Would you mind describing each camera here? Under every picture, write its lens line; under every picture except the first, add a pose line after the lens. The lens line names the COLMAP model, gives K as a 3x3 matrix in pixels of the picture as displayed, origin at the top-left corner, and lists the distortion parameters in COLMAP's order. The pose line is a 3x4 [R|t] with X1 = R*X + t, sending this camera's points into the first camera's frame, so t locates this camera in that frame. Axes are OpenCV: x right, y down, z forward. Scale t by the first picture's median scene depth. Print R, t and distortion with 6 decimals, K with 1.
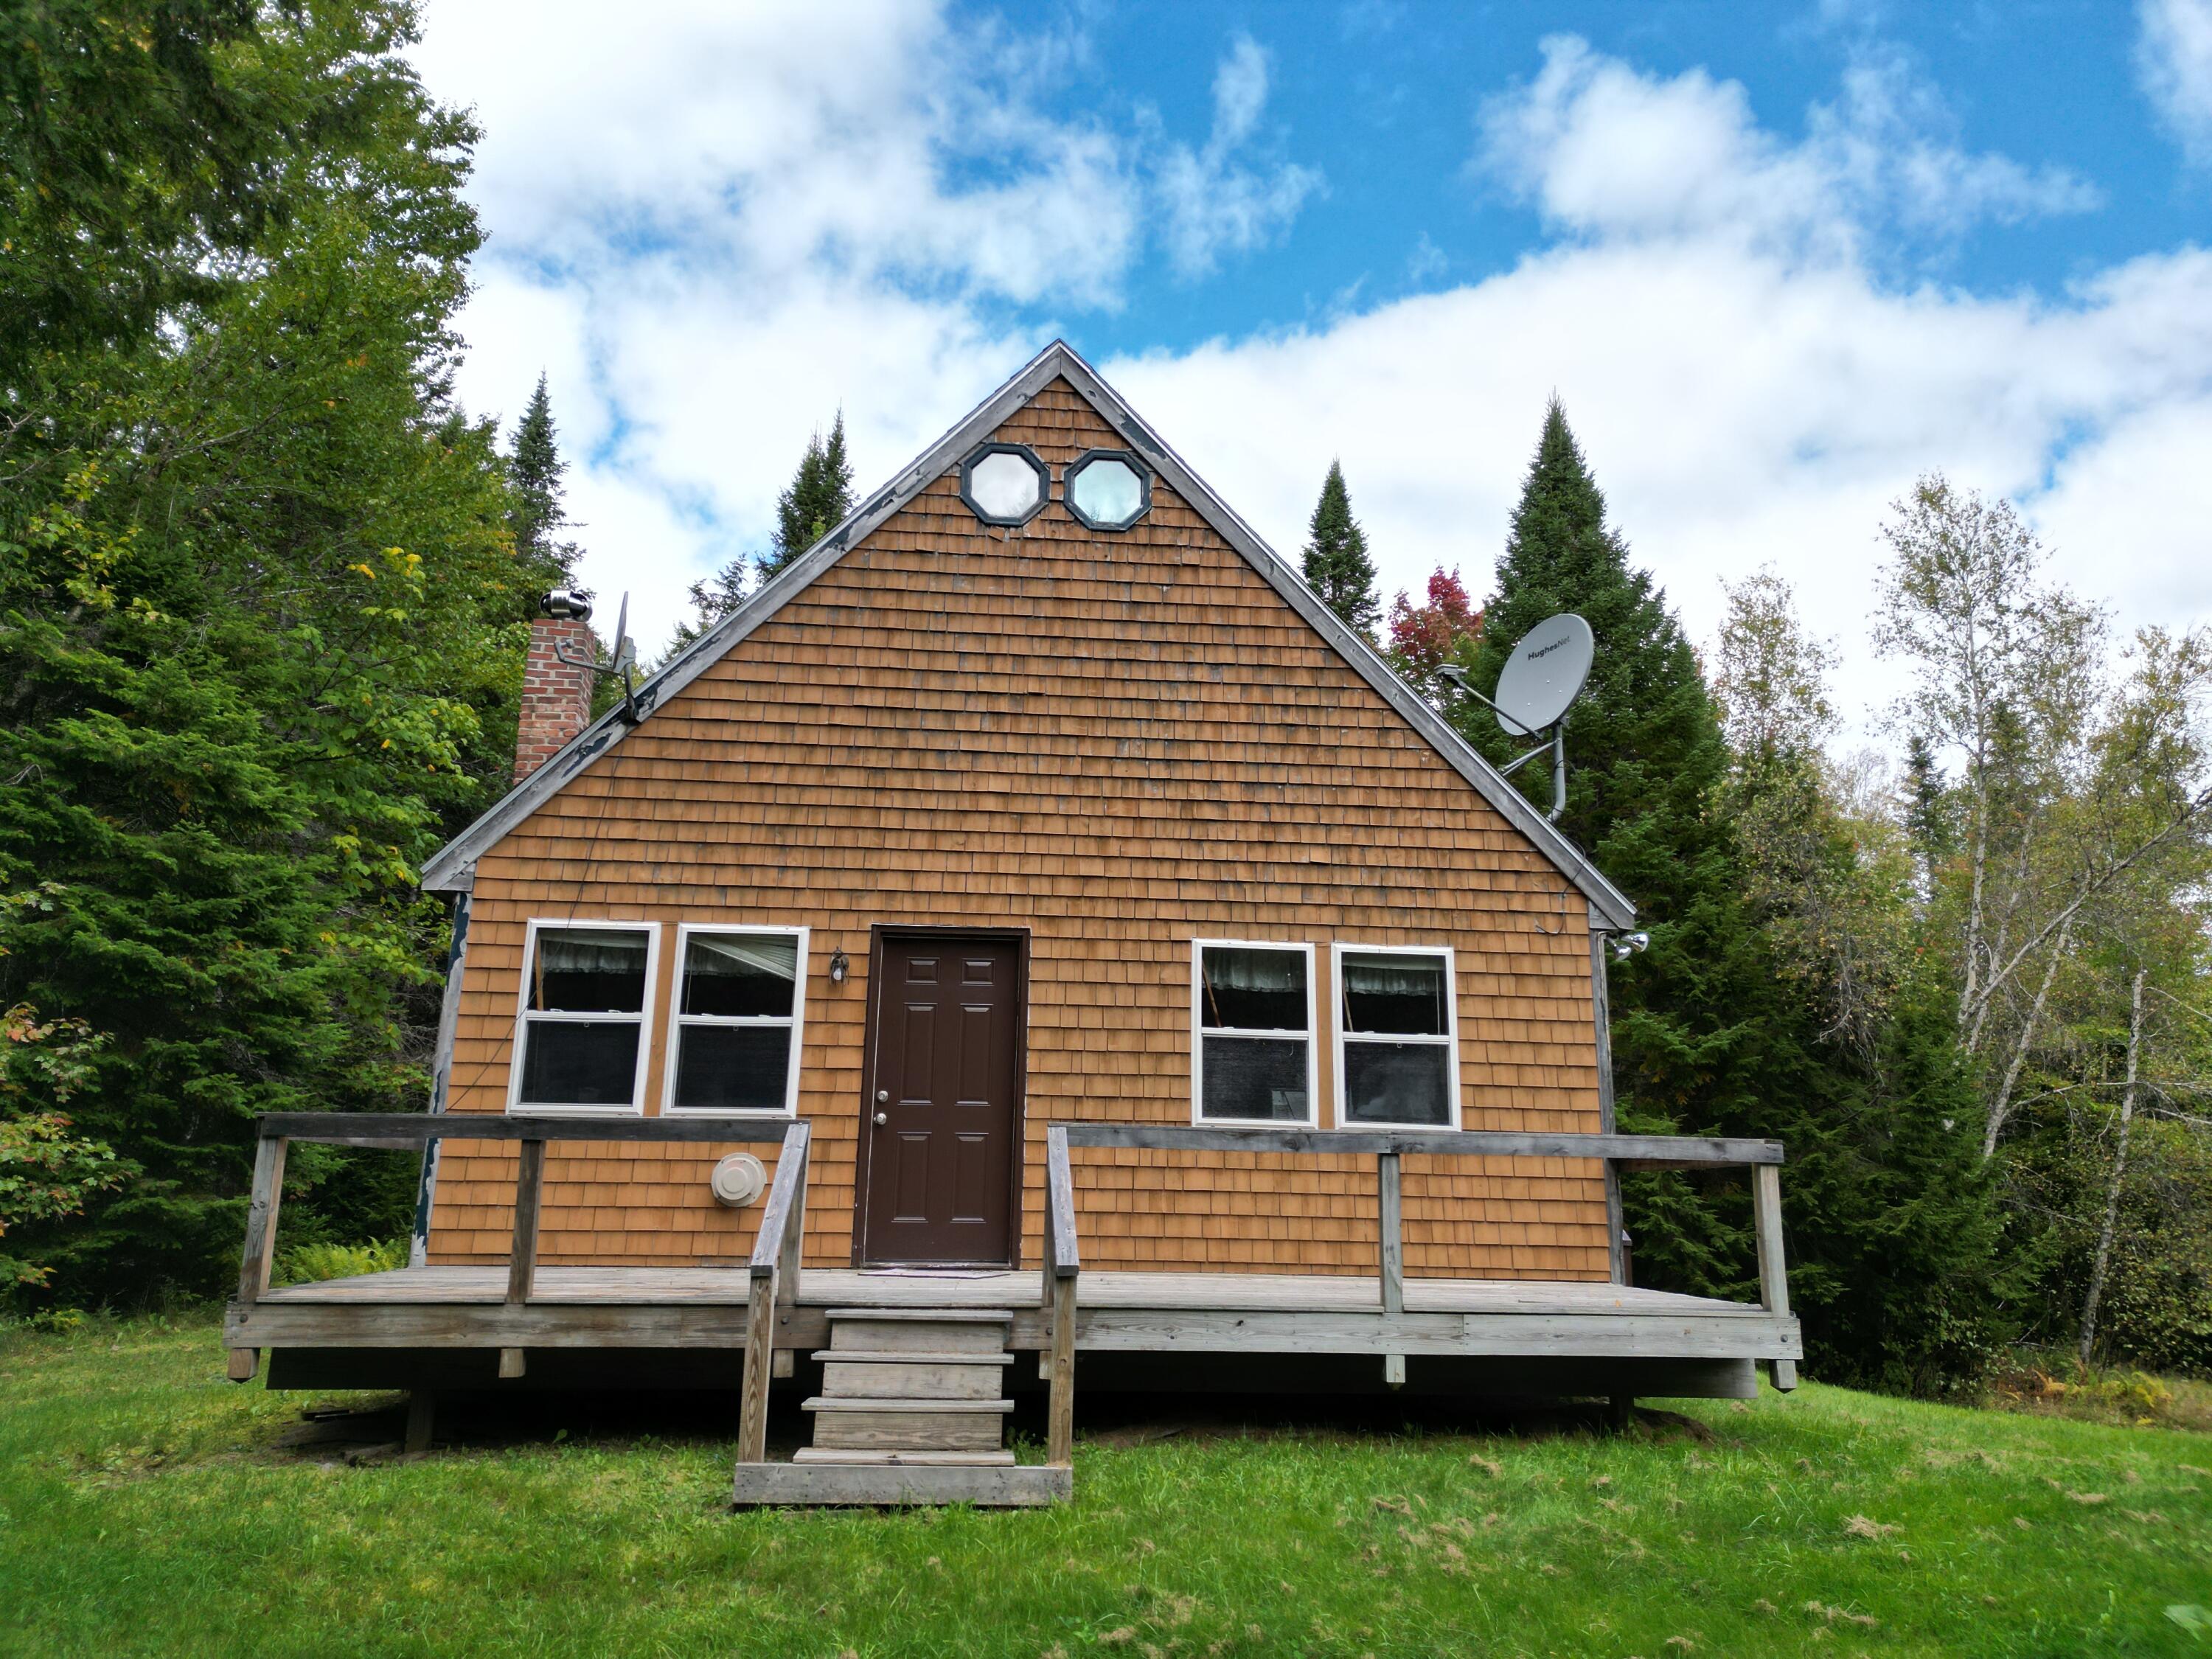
lens RADIAL K [[1728.4, 0, 1106.0], [0, 1728.4, 829.5], [0, 0, 1]] dist [0.225845, -0.480026]
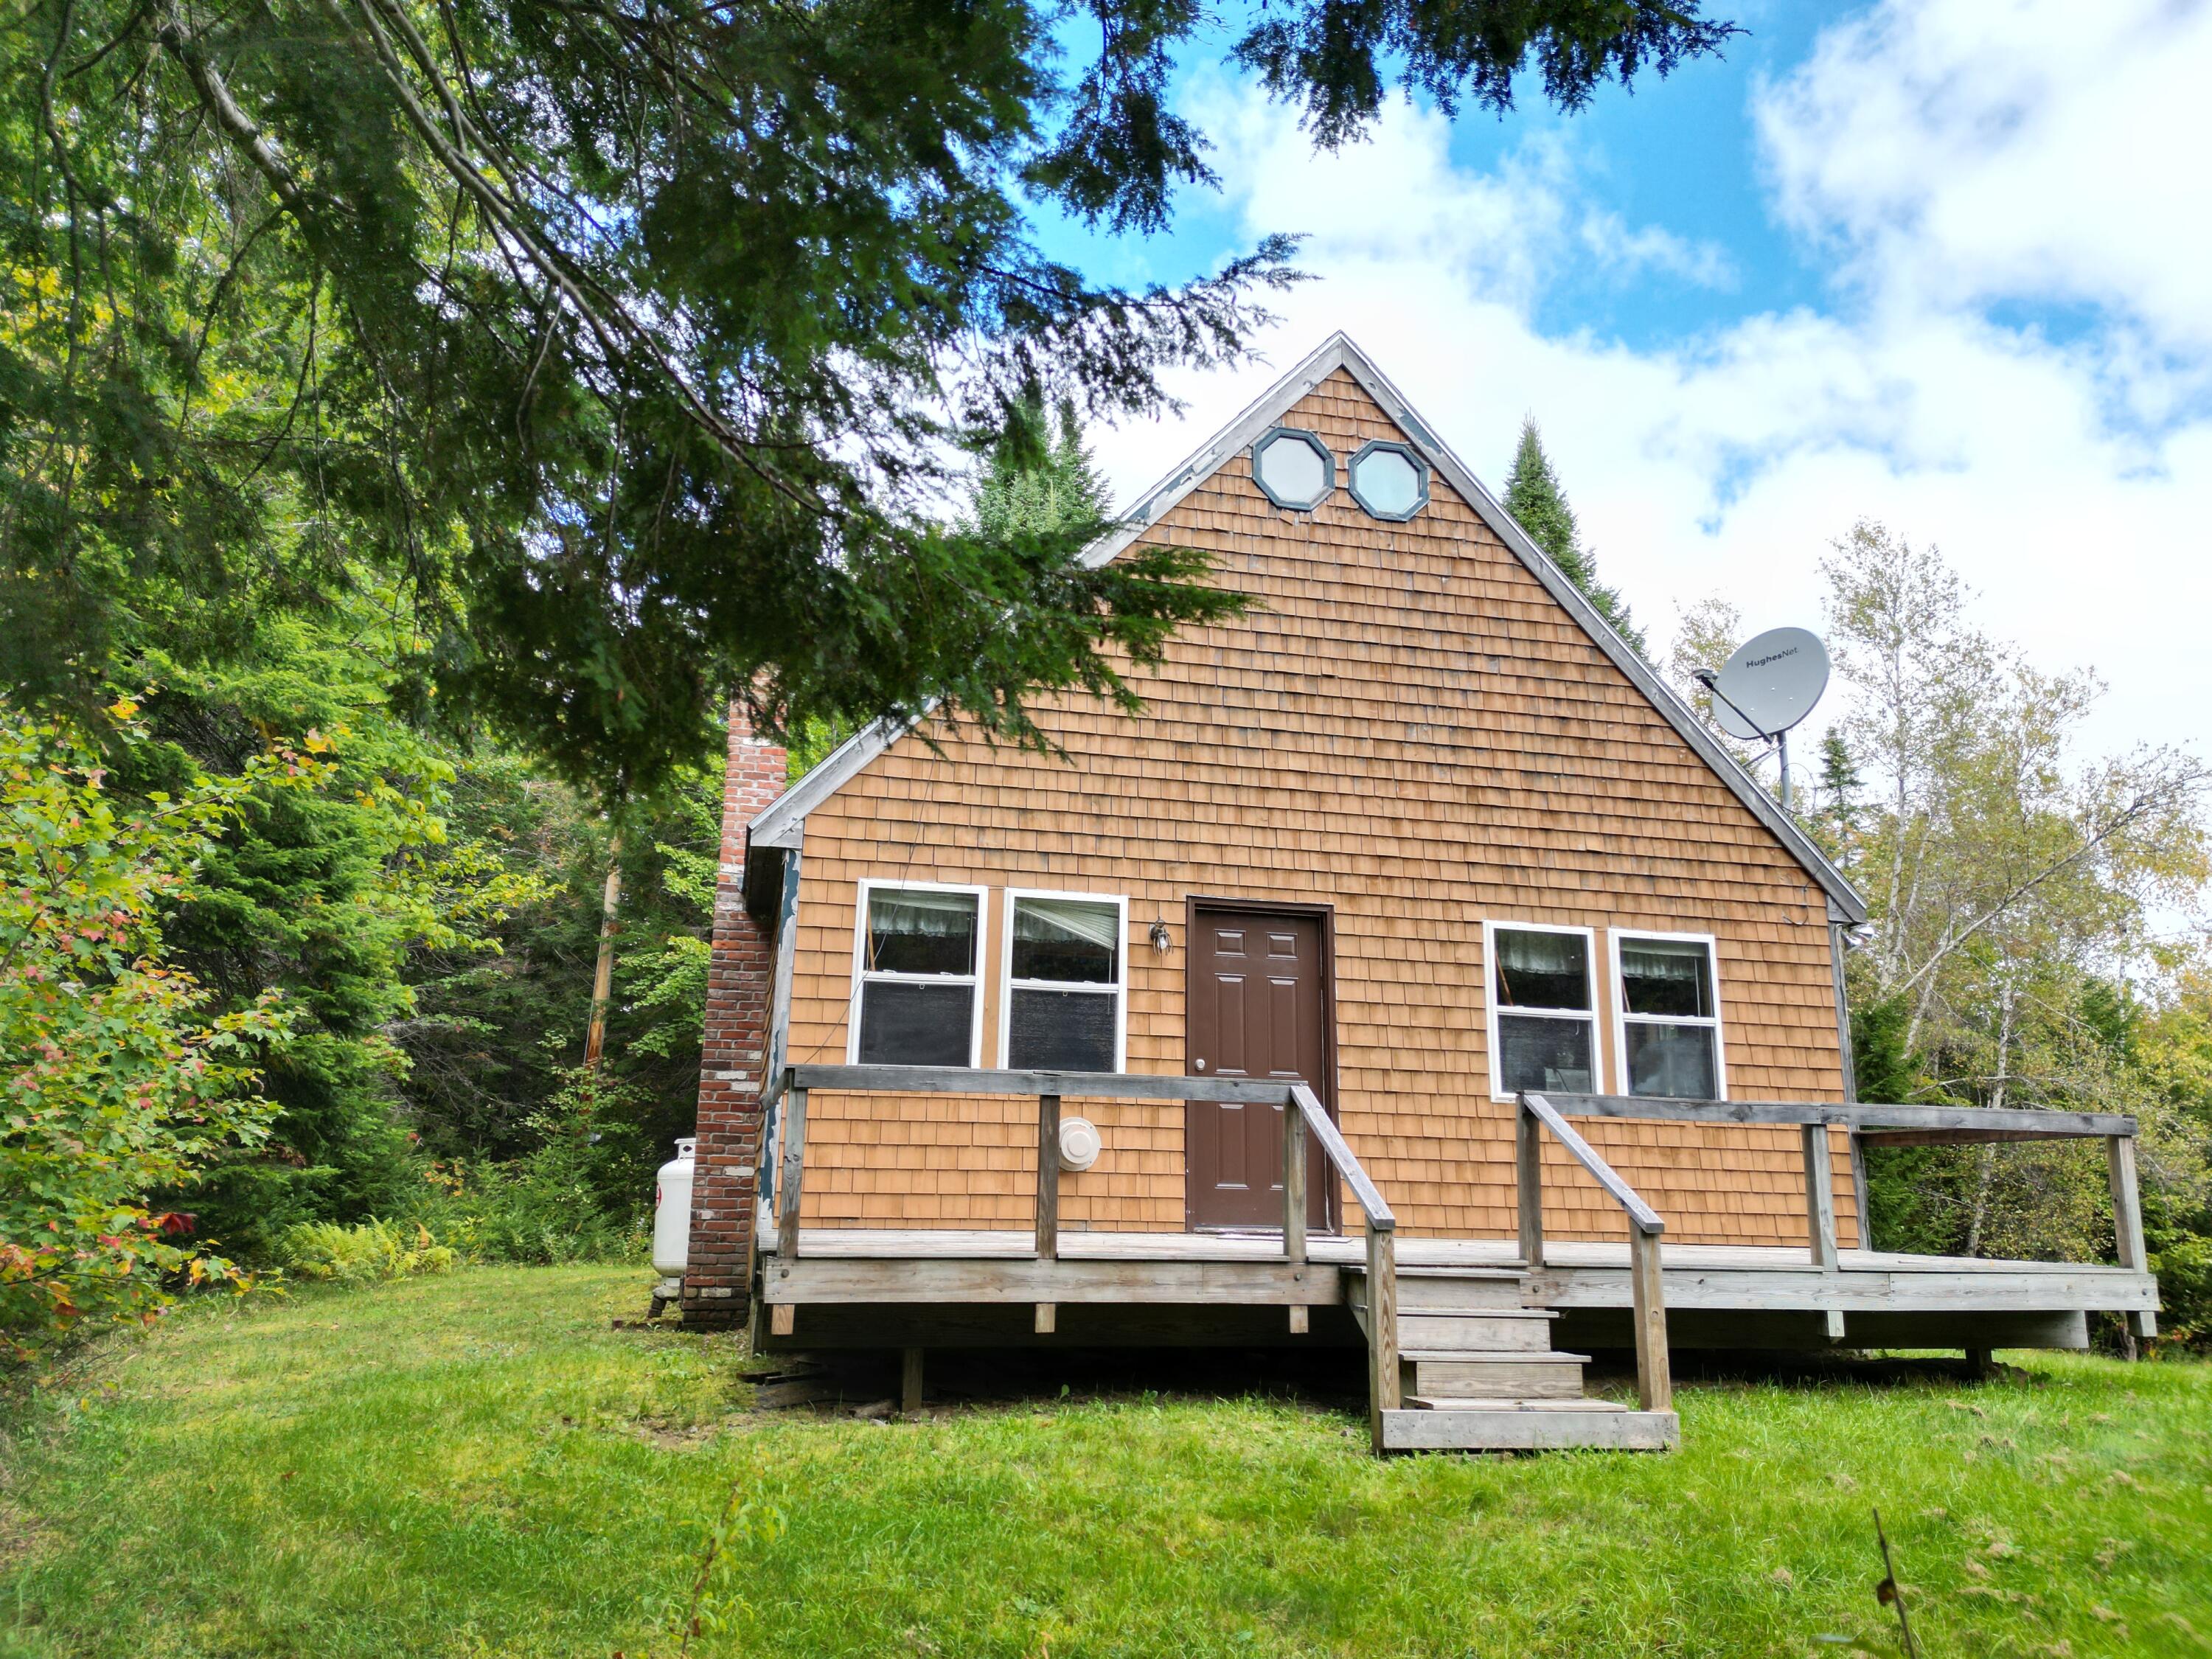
lens RADIAL K [[1728.4, 0, 1106.0], [0, 1728.4, 829.5], [0, 0, 1]] dist [0.225845, -0.480026]
pose [[0.983665, 0.037217, 0.176119, -0.354339], [-0.038213, 0.999267, 0.002263, 0.015279], [-0.175906, -0.008956, 0.984366, 0.013193]]
